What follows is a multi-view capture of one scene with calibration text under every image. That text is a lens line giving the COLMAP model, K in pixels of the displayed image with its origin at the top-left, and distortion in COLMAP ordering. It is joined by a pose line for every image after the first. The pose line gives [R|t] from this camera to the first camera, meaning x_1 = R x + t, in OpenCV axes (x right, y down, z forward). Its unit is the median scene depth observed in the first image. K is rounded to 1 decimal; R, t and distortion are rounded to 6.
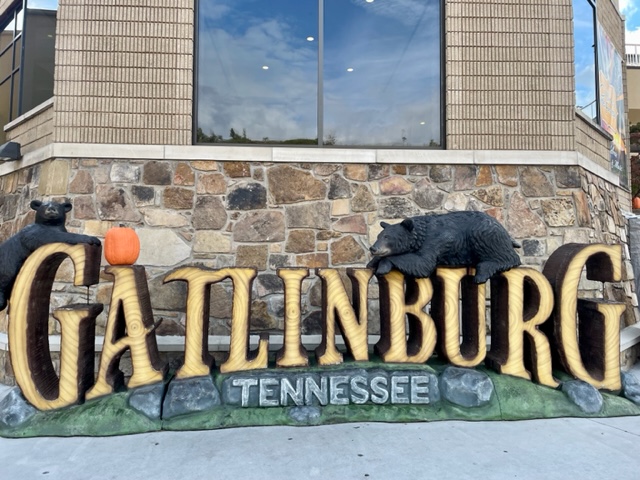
lens RADIAL K [[484.2, 0, 316.5], [0, 484.2, 238.3], [0, 0, 1]] dist [0.106829, -0.132817]
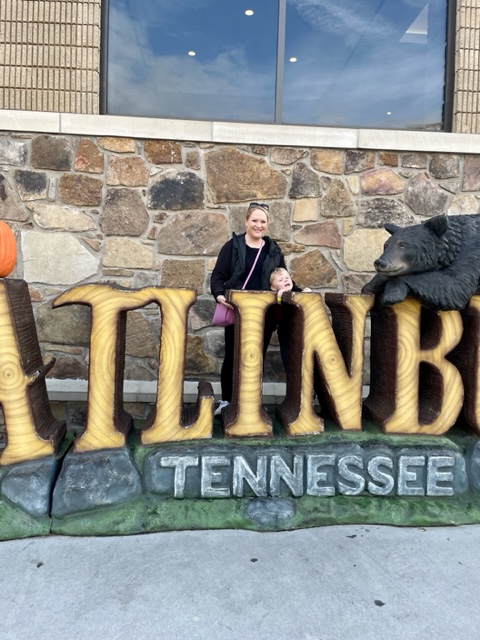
lens RADIAL K [[484.2, 0, 240.0], [0, 484.2, 320.0], [0, 0, 1]] dist [0.106829, -0.132817]
pose [[0.999546, 0.024951, 0.016904, -0.073739], [-0.026609, 0.993987, 0.106216, 0.031546], [-0.014152, -0.106617, 0.994199, 0.335913]]
